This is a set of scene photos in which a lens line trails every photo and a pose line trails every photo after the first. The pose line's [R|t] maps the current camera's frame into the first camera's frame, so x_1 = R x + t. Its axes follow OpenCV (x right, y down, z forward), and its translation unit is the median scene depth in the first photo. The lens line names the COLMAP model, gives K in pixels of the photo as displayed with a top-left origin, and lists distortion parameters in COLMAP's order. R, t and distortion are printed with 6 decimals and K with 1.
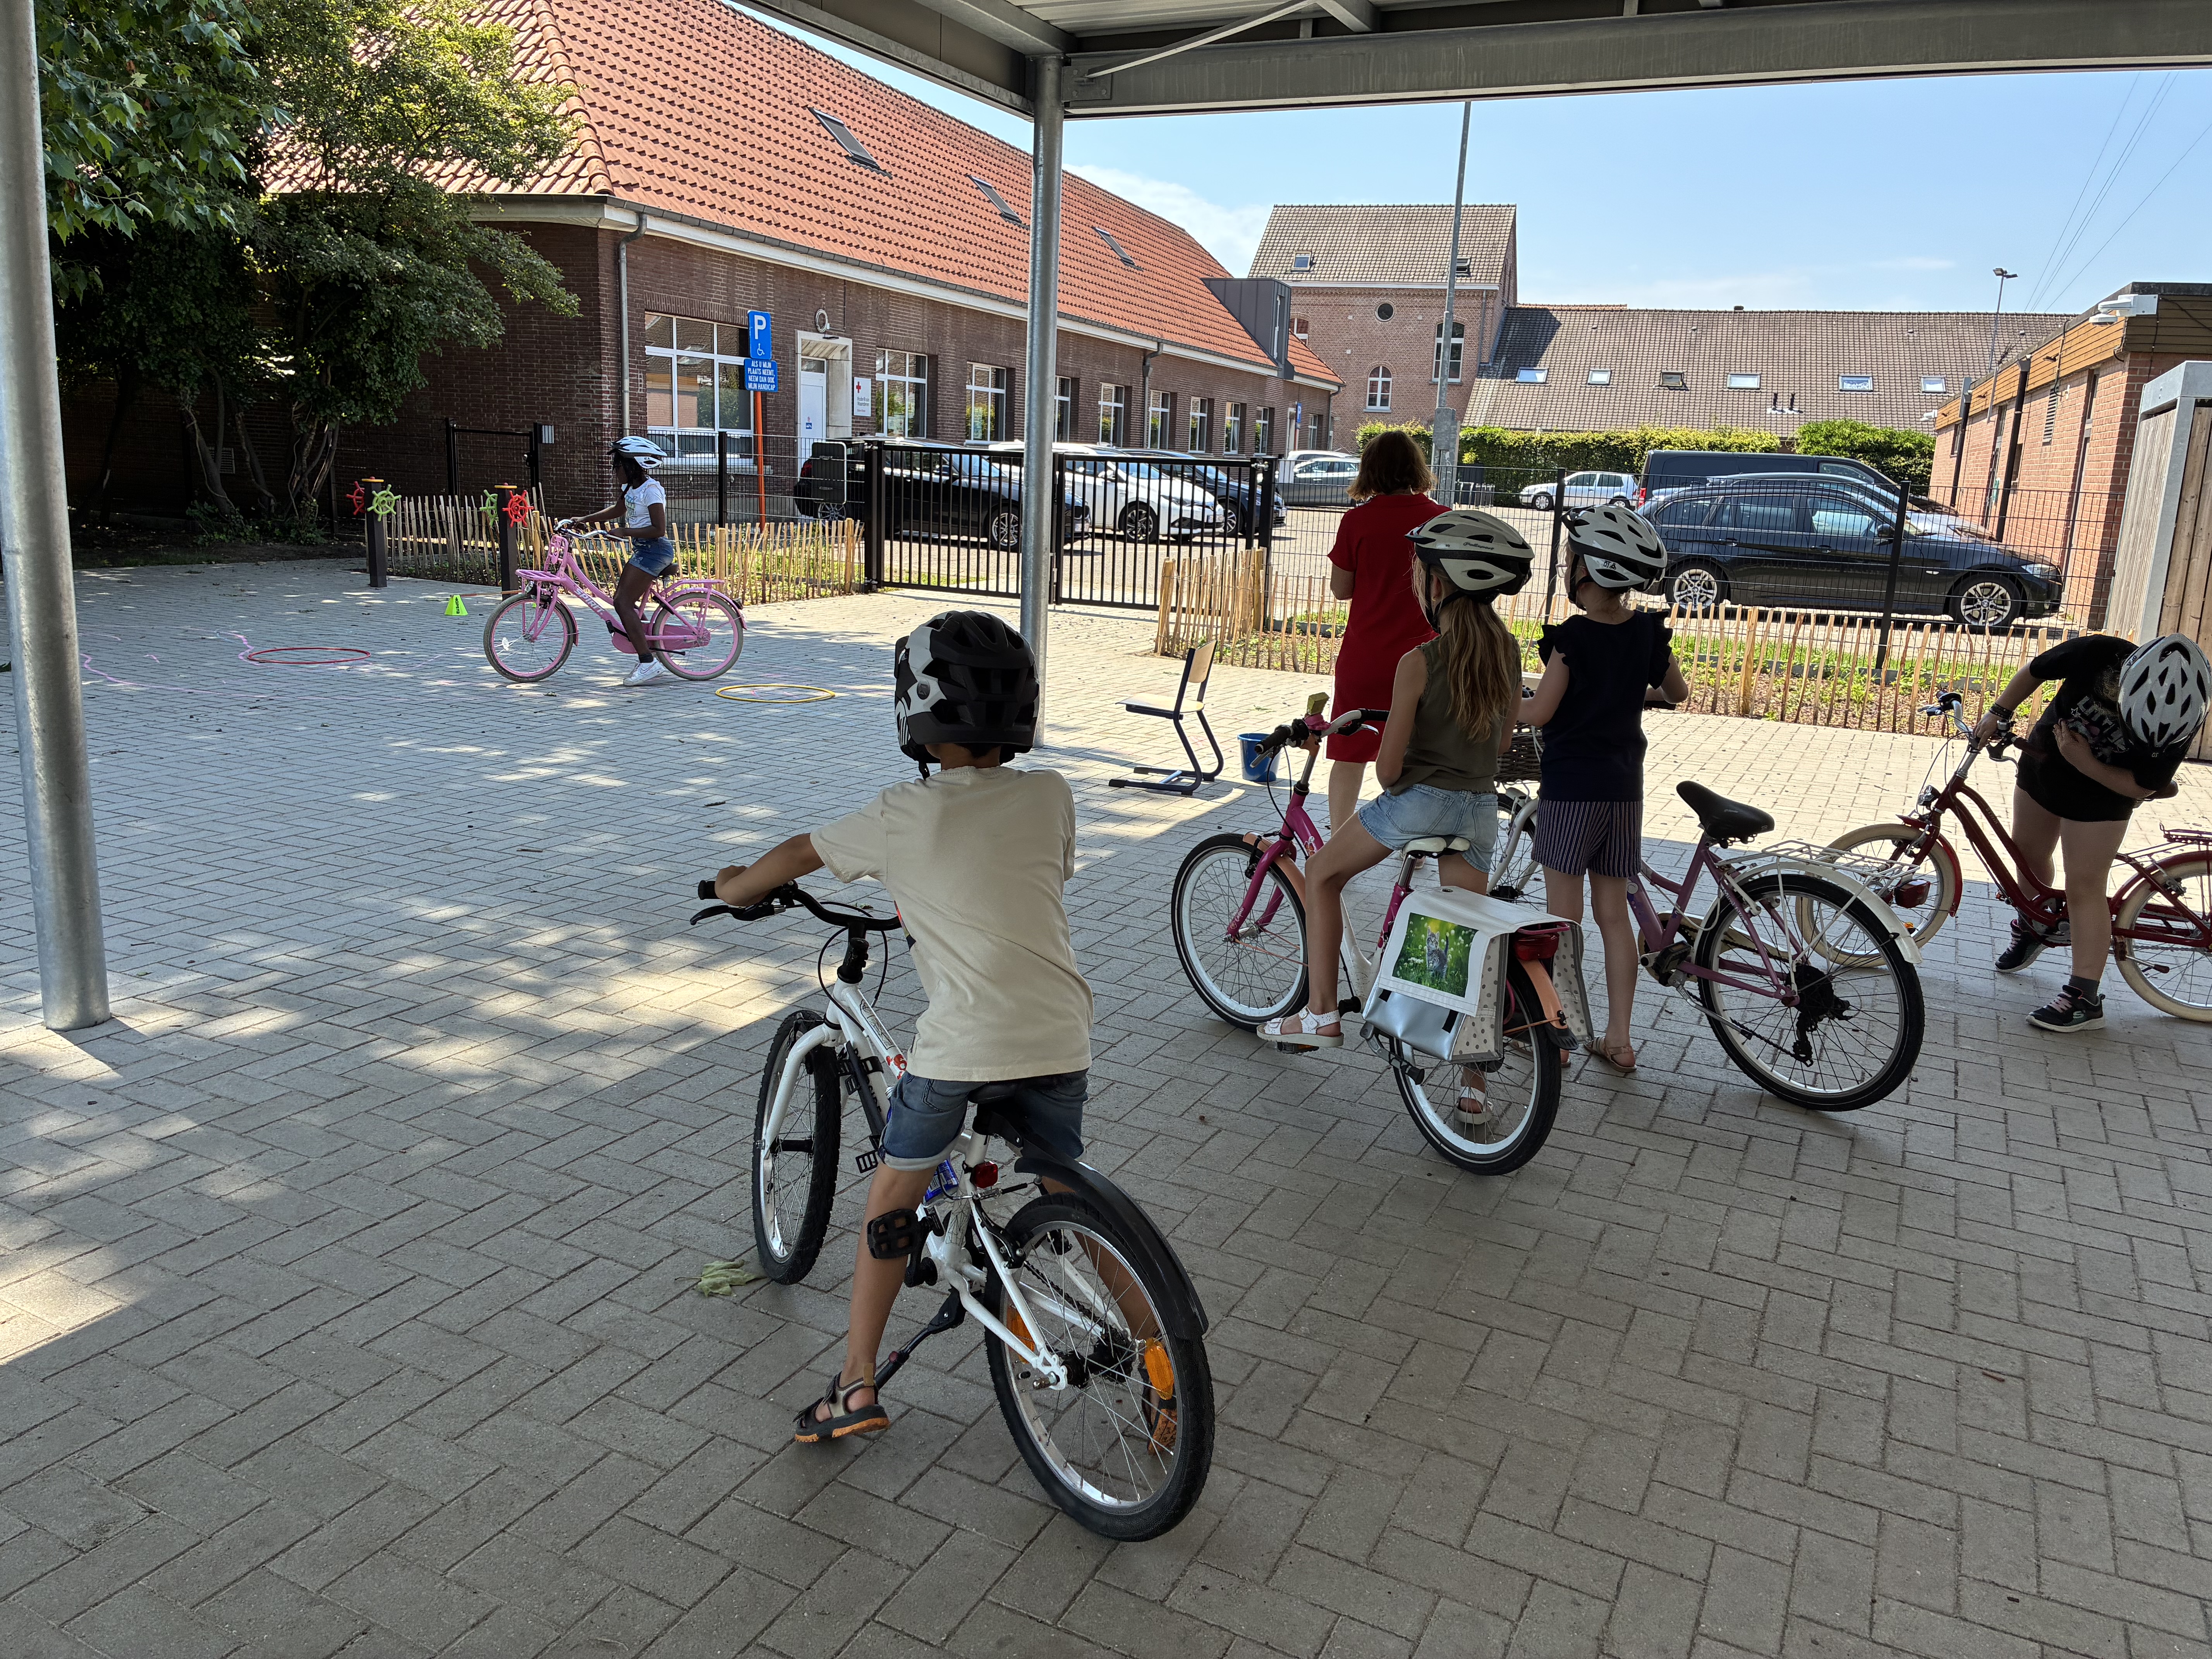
lens RADIAL K [[1694.3, 0, 1108.4], [0, 1694.3, 782.5], [0, 0, 1]] dist [0.021663, -0.003050]
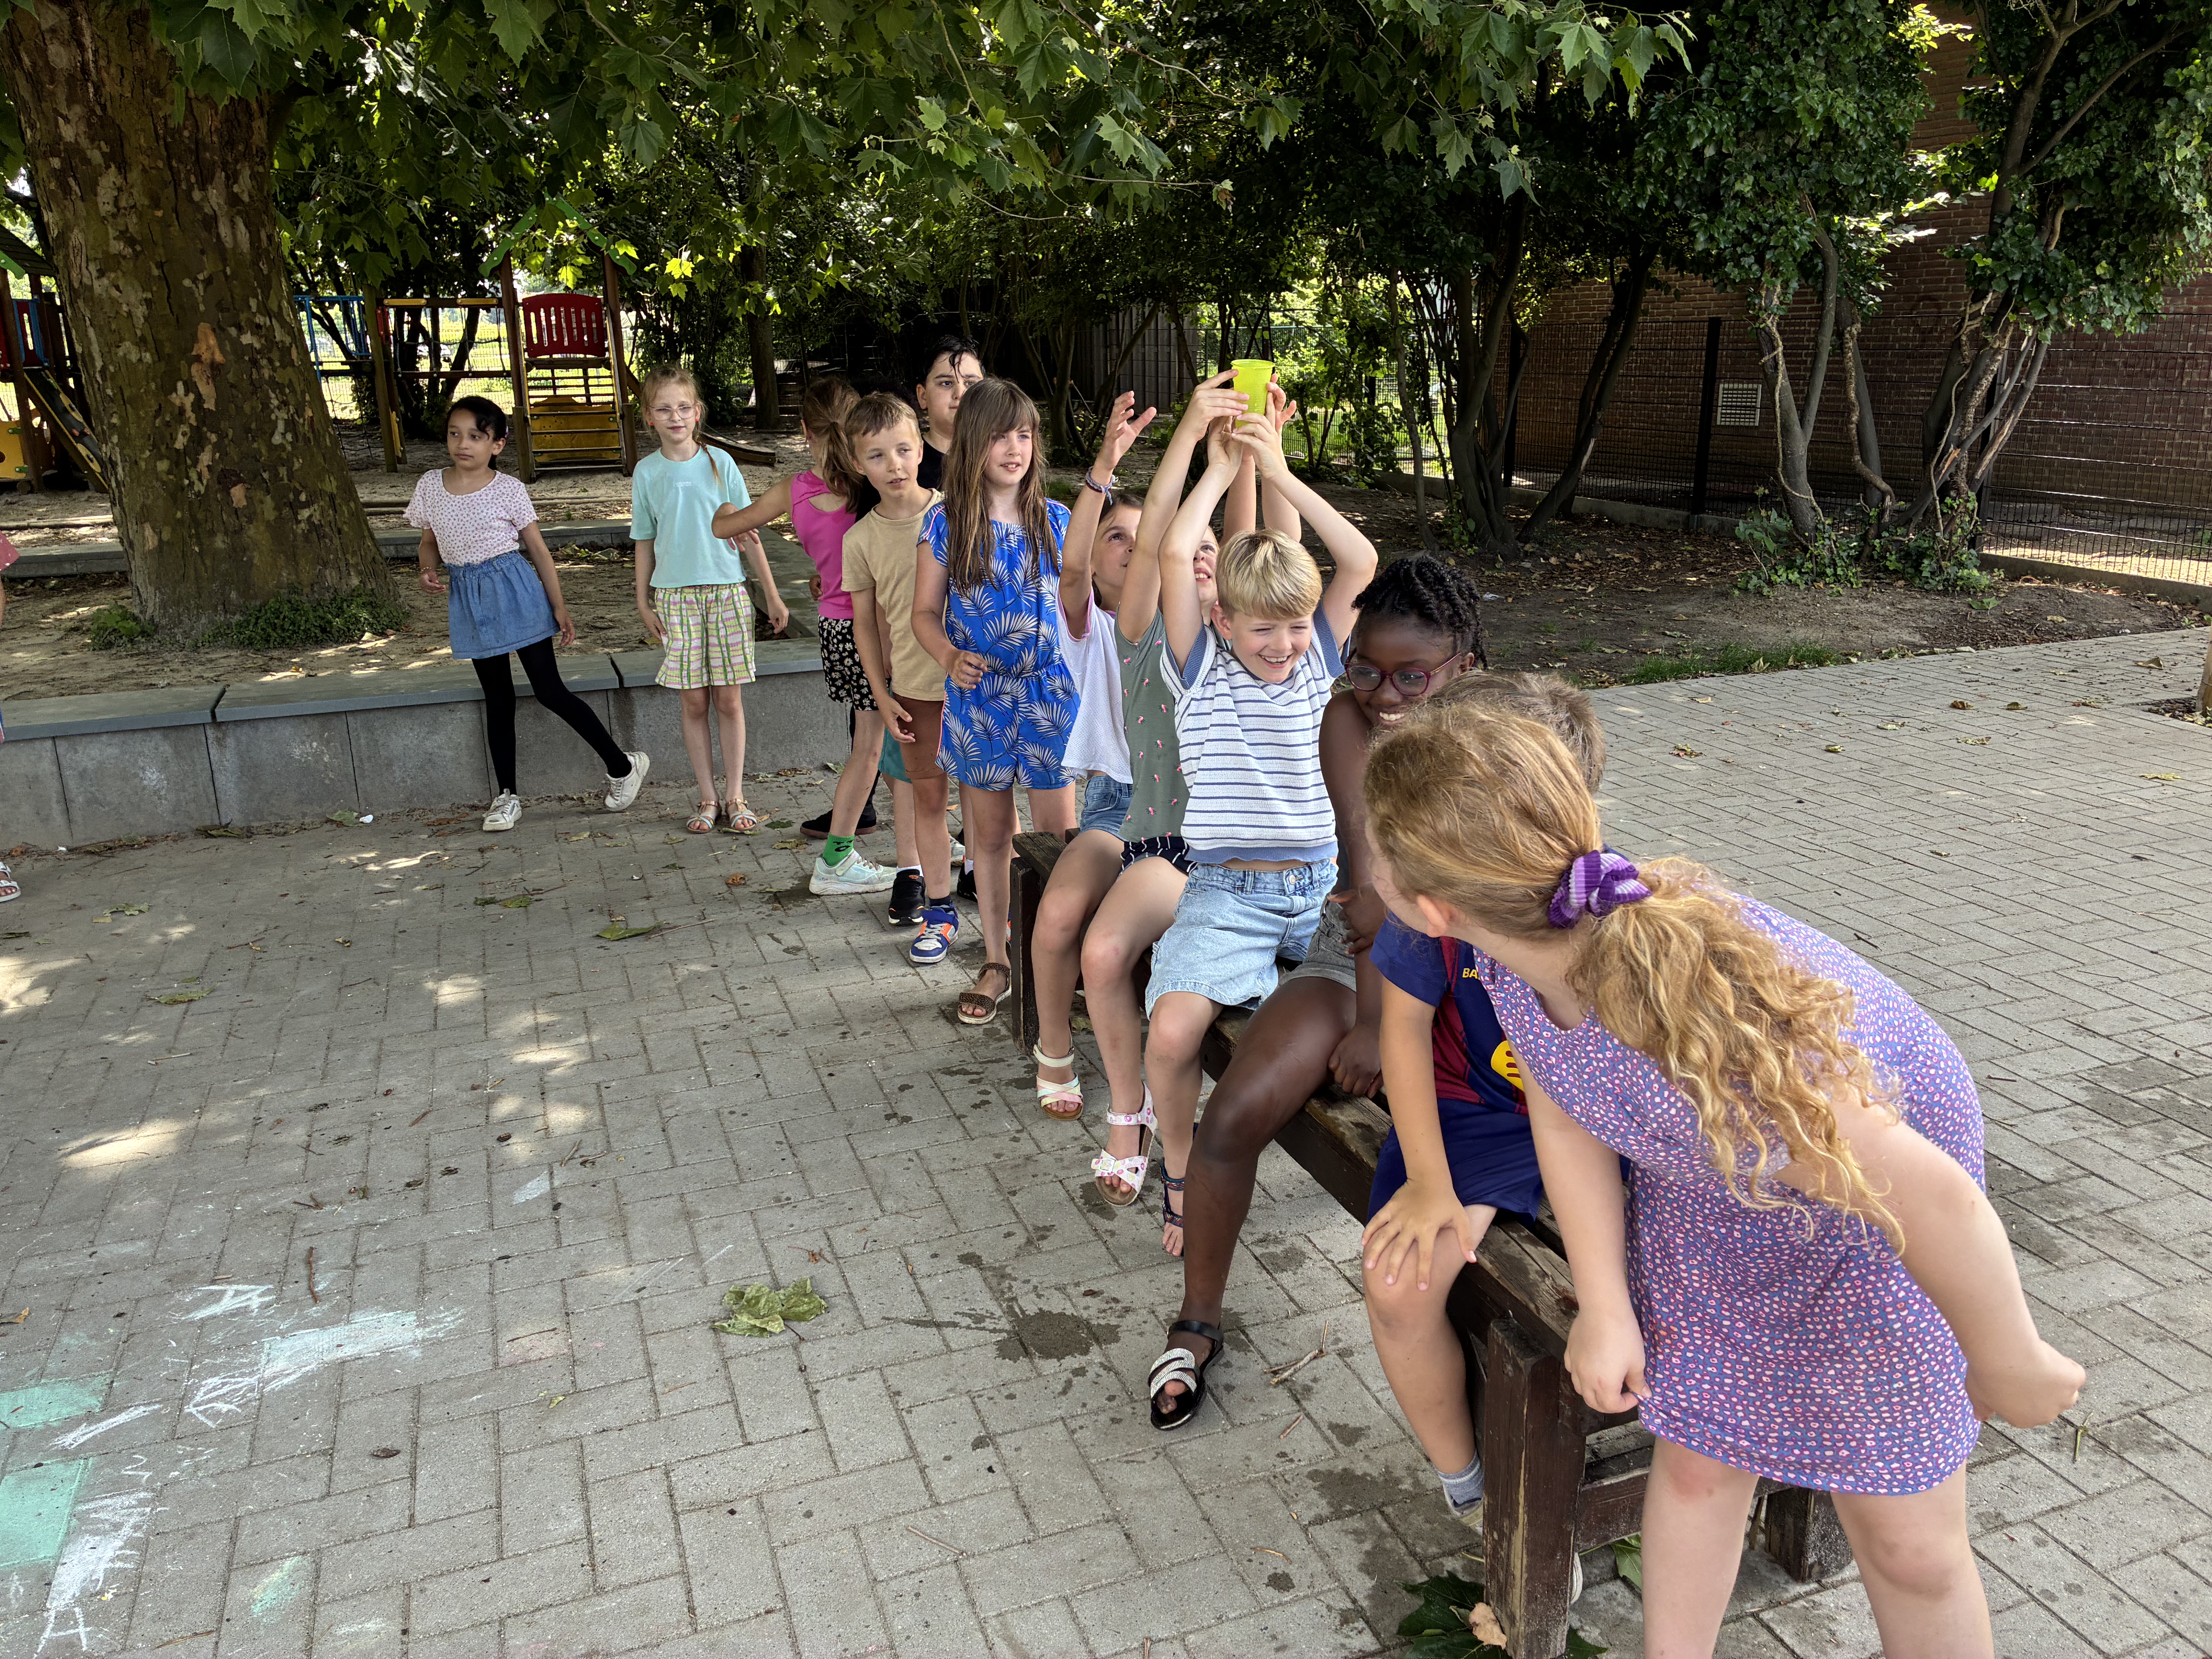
lens RADIAL K [[1675.4, 0, 1096.4], [0, 1675.4, 826.7], [0, 0, 1]] dist [0.014027, 0.006783]
pose [[0.726874, 0.140677, -0.672209, -0.244681], [-0.085702, 0.989725, 0.114453, -0.082704], [0.681403, -0.025583, 0.731461, 0.368077]]
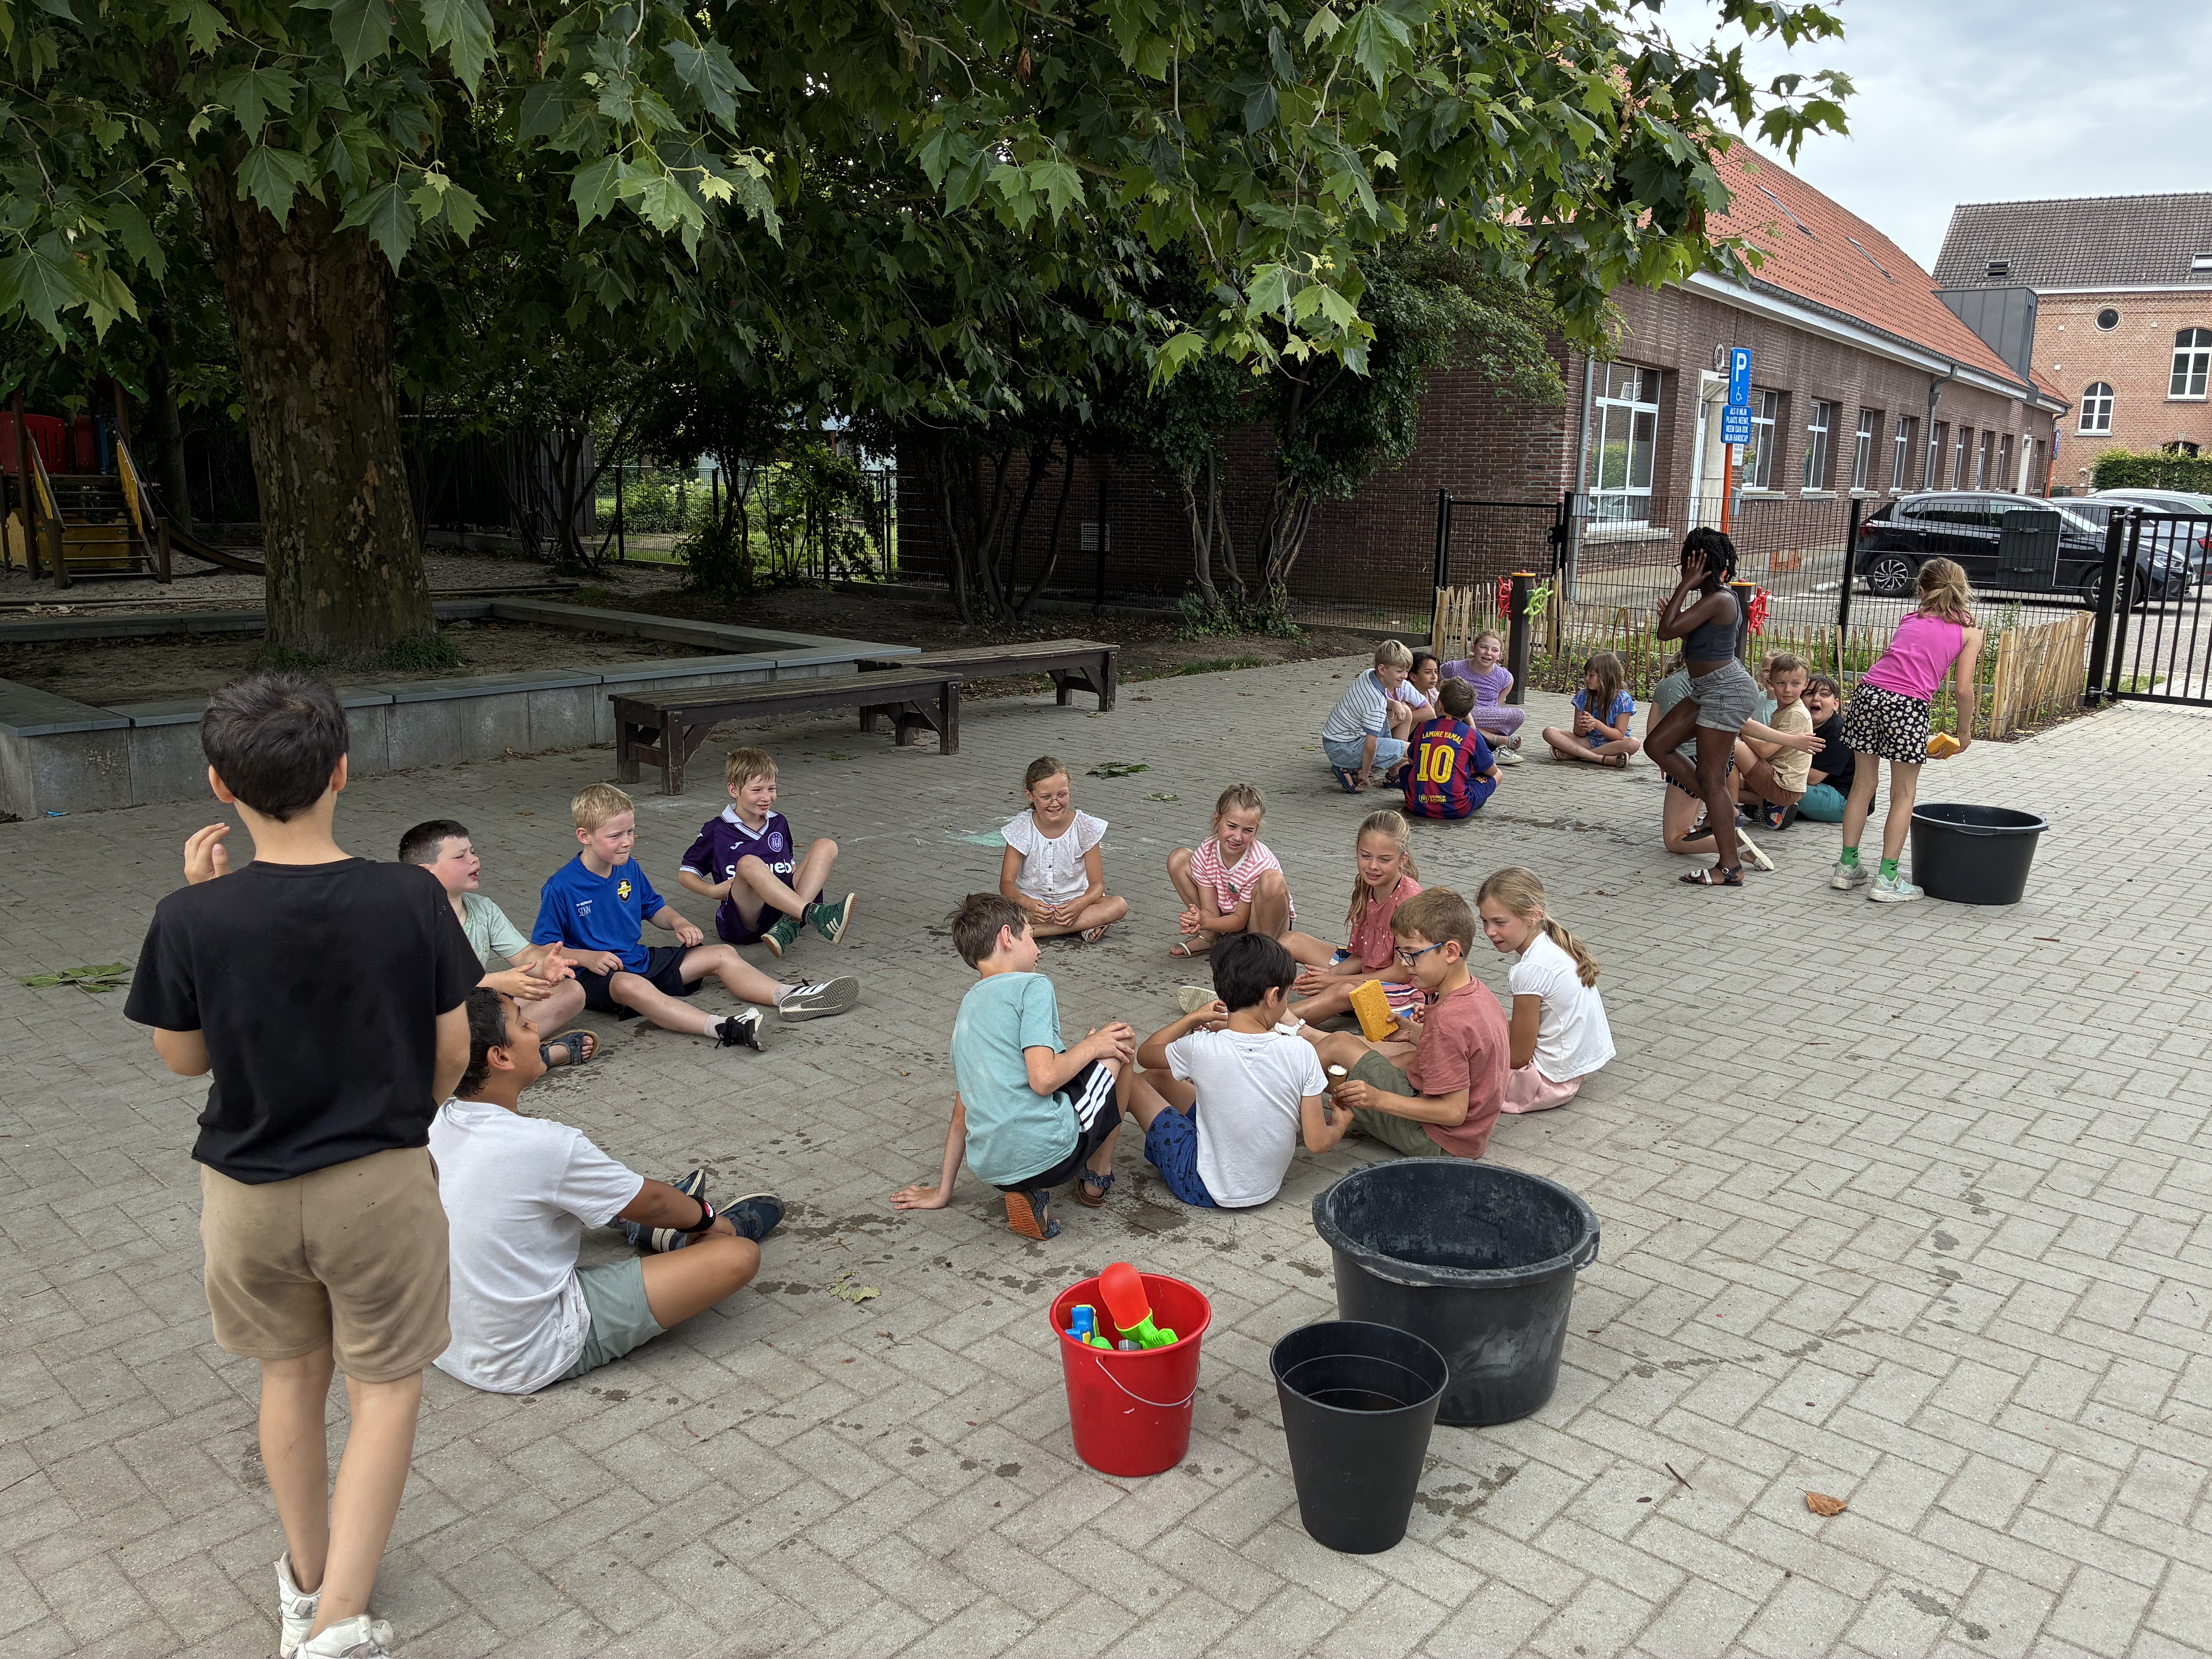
lens RADIAL K [[1706.1, 0, 1102.0], [0, 1706.1, 798.6], [0, 0, 1]] dist [0.067223, -0.096131]
pose [[0.964738, 0.024744, -0.262047, -0.254774], [-0.028562, 0.999534, -0.010770, -0.033470], [0.261659, 0.017875, 0.964995, 0.091832]]
